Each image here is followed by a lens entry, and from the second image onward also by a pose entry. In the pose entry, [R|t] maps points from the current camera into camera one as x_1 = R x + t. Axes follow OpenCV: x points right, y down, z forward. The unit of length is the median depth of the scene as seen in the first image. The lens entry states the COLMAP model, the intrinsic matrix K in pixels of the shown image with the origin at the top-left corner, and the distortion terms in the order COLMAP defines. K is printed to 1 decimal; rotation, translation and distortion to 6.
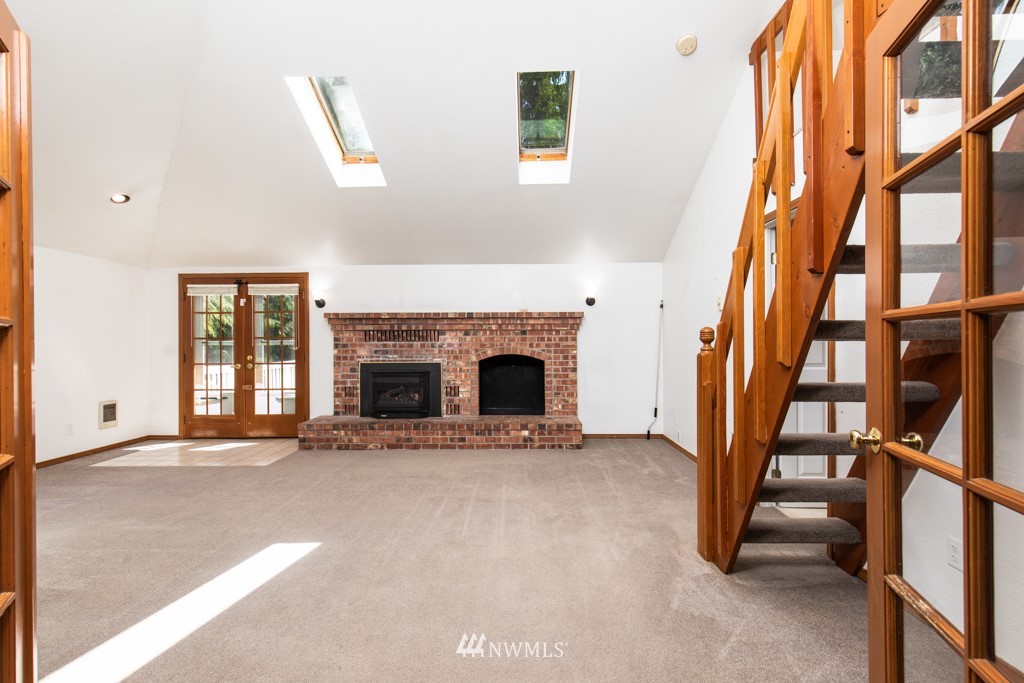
lens RADIAL K [[459.2, 0, 514.3], [0, 459.2, 344.1], [0, 0, 1]] dist [0.010061, -0.003666]
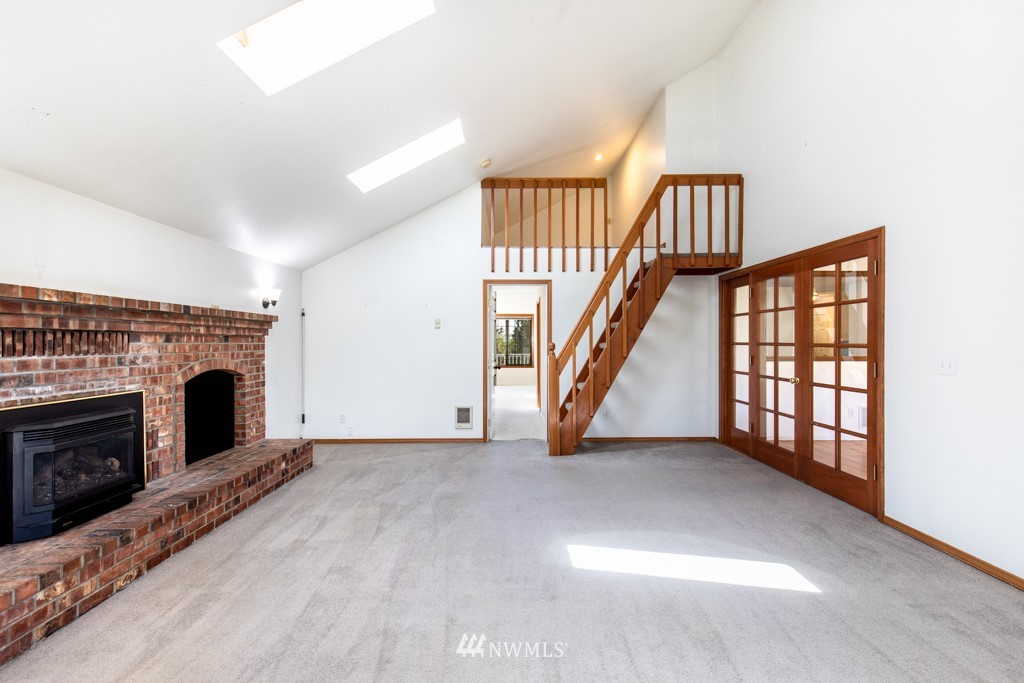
lens RADIAL K [[459.2, 0, 513.7], [0, 459.2, 343.9], [0, 0, 1]] dist [0.010061, -0.003666]
pose [[-0.036033, 0.000760, 0.999350, -0.725229], [0.009355, 0.999956, -0.000423, -0.012183], [-0.999307, 0.009334, -0.036038, 0.571690]]
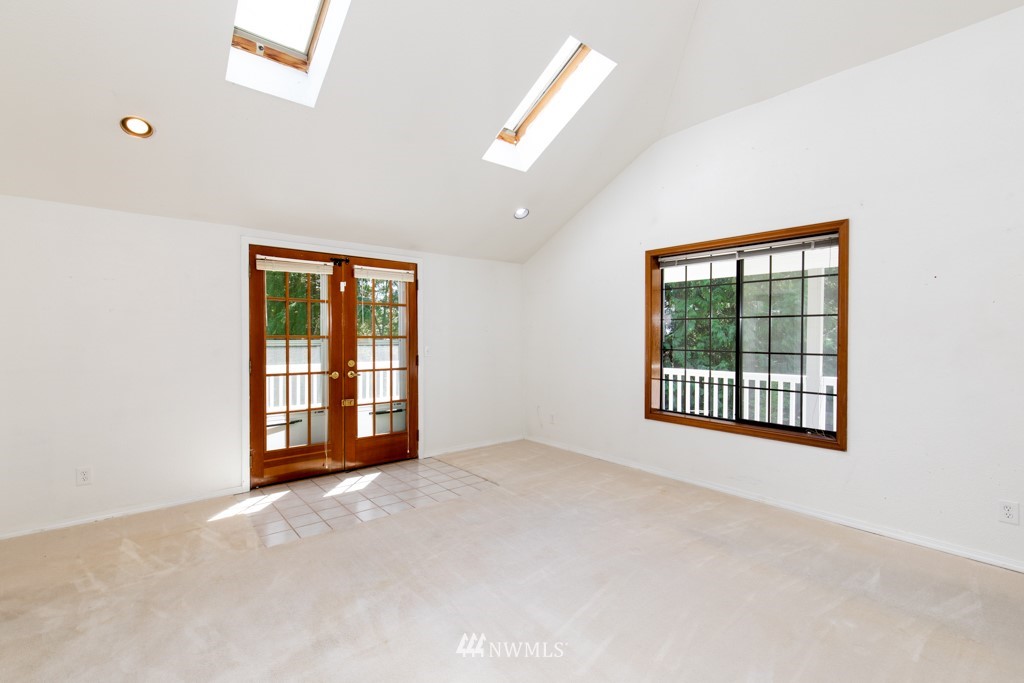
lens RADIAL K [[502.4, 0, 522.0], [0, 502.4, 348.0], [0, 0, 1]] dist [0.004416, 0.000182]
pose [[0.754607, -0.009696, 0.656105, -0.924762], [-0.001927, 0.999854, 0.016993, -0.008394], [-0.656174, -0.014088, 0.754478, 0.215804]]
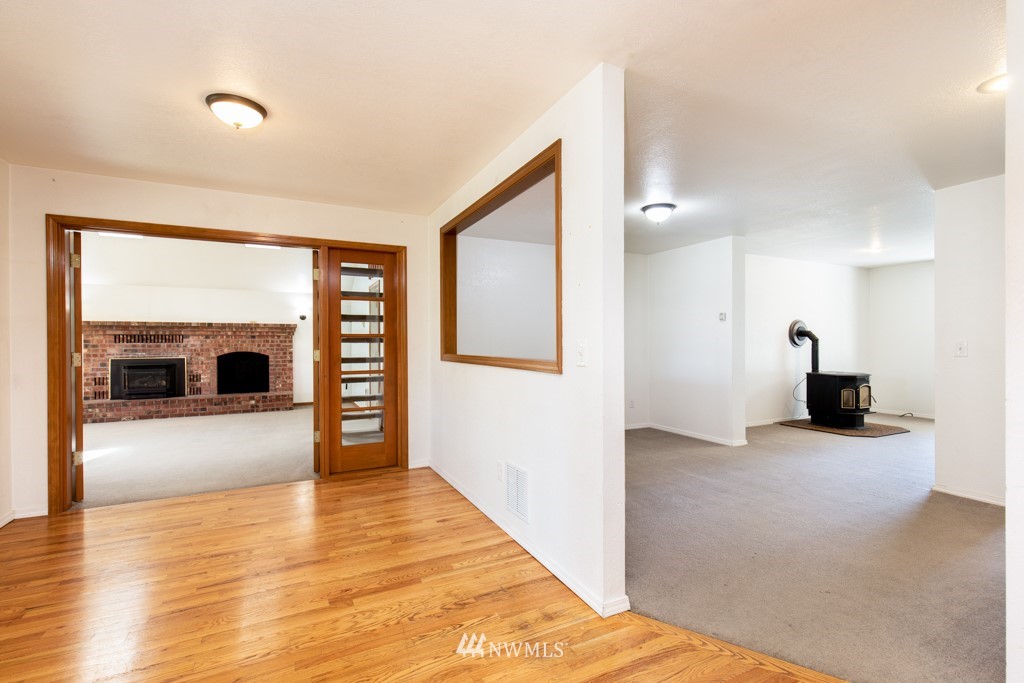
lens RADIAL K [[459.2, 0, 514.2], [0, 459.2, 343.0], [0, 0, 1]] dist [0.010061, -0.003666]
pose [[0.883547, 0.000162, 0.468343, 0.069345], [0.000964, 0.999997, -0.002165, -0.001380], [-0.468342, 0.002364, 0.883544, -0.720477]]
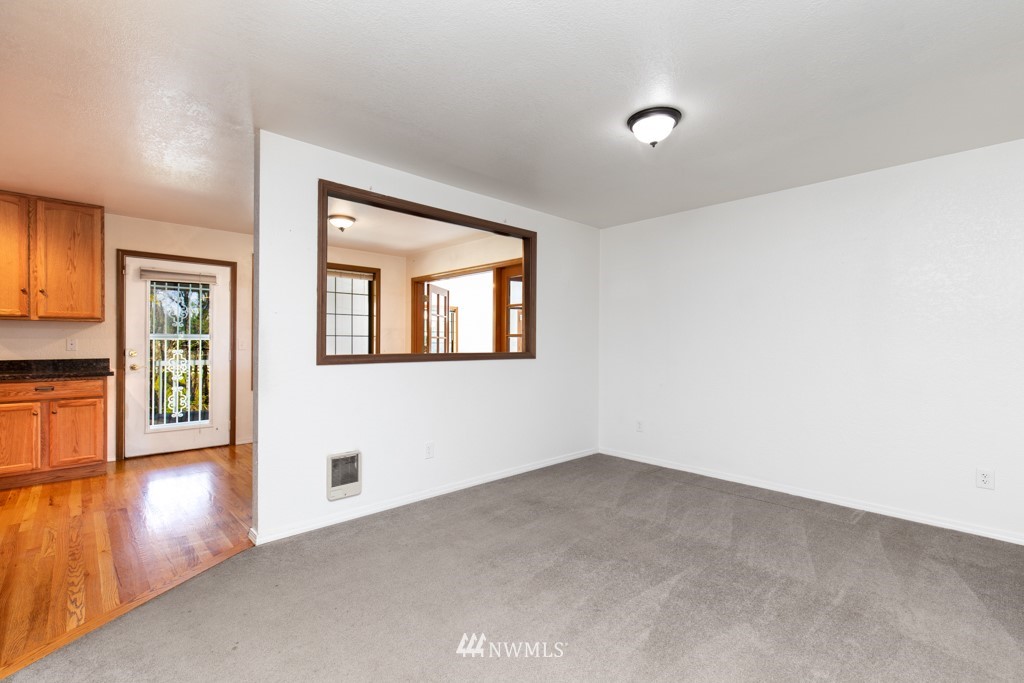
lens RADIAL K [[459.2, 0, 512.8], [0, 459.2, 342.3], [0, 0, 1]] dist [0.010061, -0.003666]
pose [[0.707430, 0.007099, -0.706747, 0.856077], [-0.006669, 0.999972, 0.003369, -0.004212], [0.706752, 0.002330, 0.707458, -0.595008]]
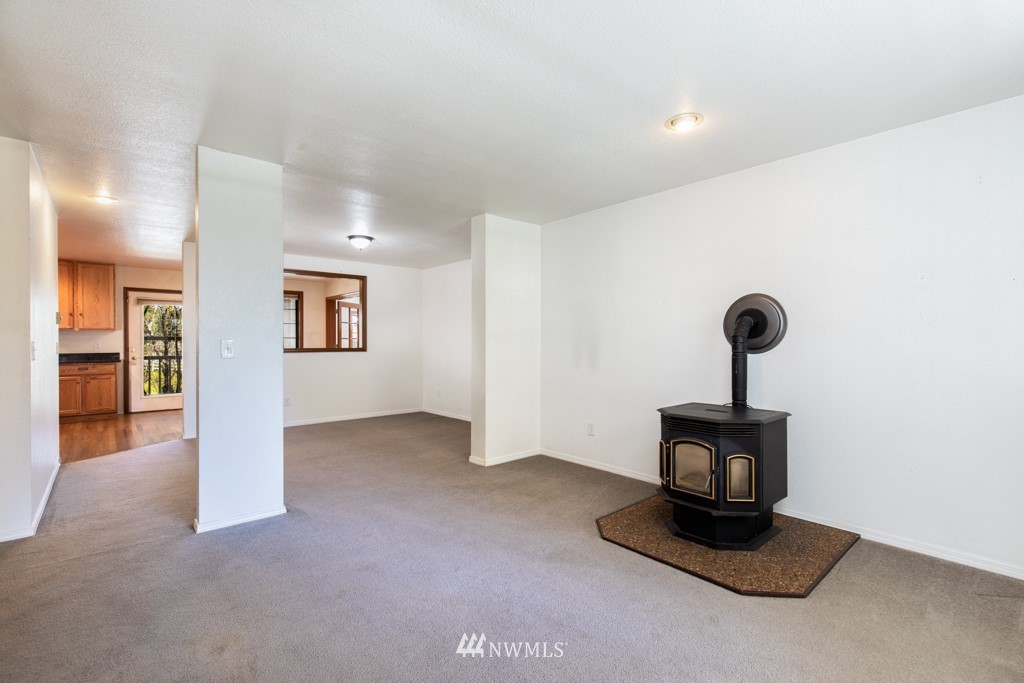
lens RADIAL K [[459.2, 0, 513.4], [0, 459.2, 342.8], [0, 0, 1]] dist [0.010061, -0.003666]
pose [[0.685910, 0.005008, -0.727669, 1.568058], [-0.000538, 0.999980, 0.006375, -0.006904], [0.727686, -0.003981, 0.685899, -0.610020]]
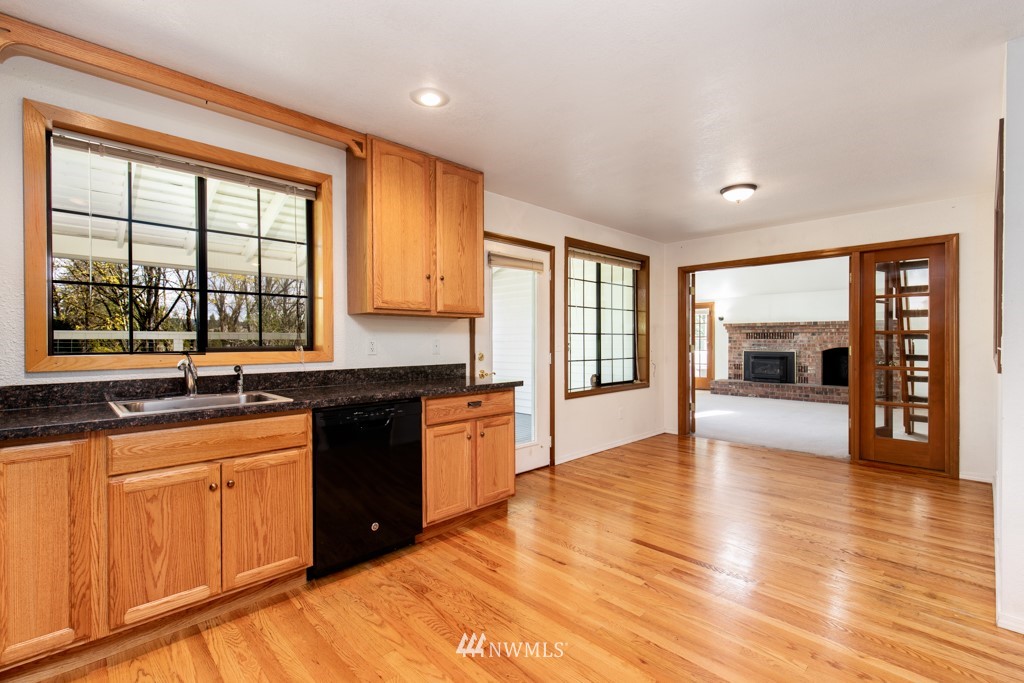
lens RADIAL K [[461.2, 0, 508.0], [0, 461.2, 343.6], [0, 0, 1]] dist [0.001674, 0.000084]
pose [[0.710121, 0.008524, -0.704028, 0.284223], [-0.002631, 0.999952, 0.009453, -0.002553], [0.704075, -0.004861, 0.710109, -0.943553]]
